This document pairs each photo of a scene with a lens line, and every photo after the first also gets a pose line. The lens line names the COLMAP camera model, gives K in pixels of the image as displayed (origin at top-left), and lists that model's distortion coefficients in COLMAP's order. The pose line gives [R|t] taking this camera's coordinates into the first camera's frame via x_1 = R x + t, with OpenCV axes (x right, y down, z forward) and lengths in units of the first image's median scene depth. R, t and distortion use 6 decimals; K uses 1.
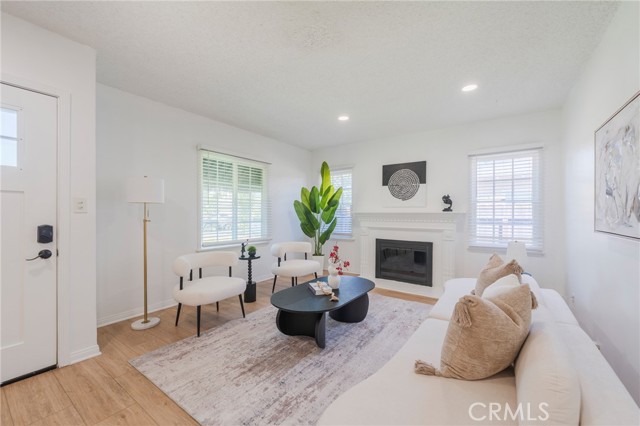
lens RADIAL K [[263.4, 0, 323.6], [0, 263.4, 213.6], [0, 0, 1]] dist [0.000275, 0.000016]
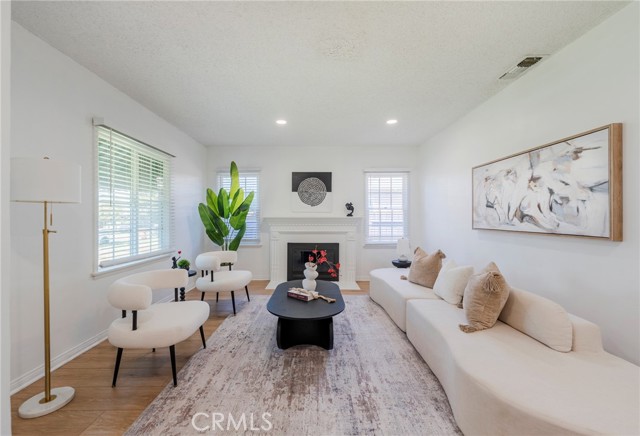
lens RADIAL K [[265.4, 0, 320.0], [0, 265.4, 218.0], [0, 0, 1]] dist [-0.001206, -0.000130]
pose [[0.816909, -0.002569, 0.576761, -0.369642], [0.003067, 0.999995, 0.000111, -0.001893], [-0.576759, 0.001678, 0.816913, 0.102533]]
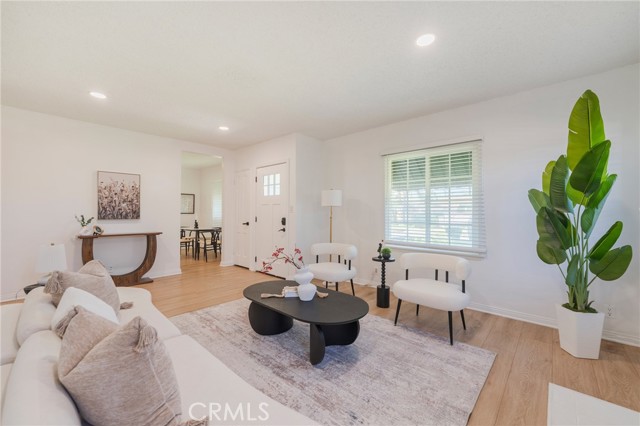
lens RADIAL K [[263.4, 0, 323.6], [0, 263.4, 213.6], [0, 0, 1]] dist [0.000275, 0.000016]
pose [[-0.138983, 0.003575, -0.990288, 0.632076], [-0.003119, 0.999987, 0.004048, -0.001943], [0.990290, 0.003652, -0.138970, 0.843980]]
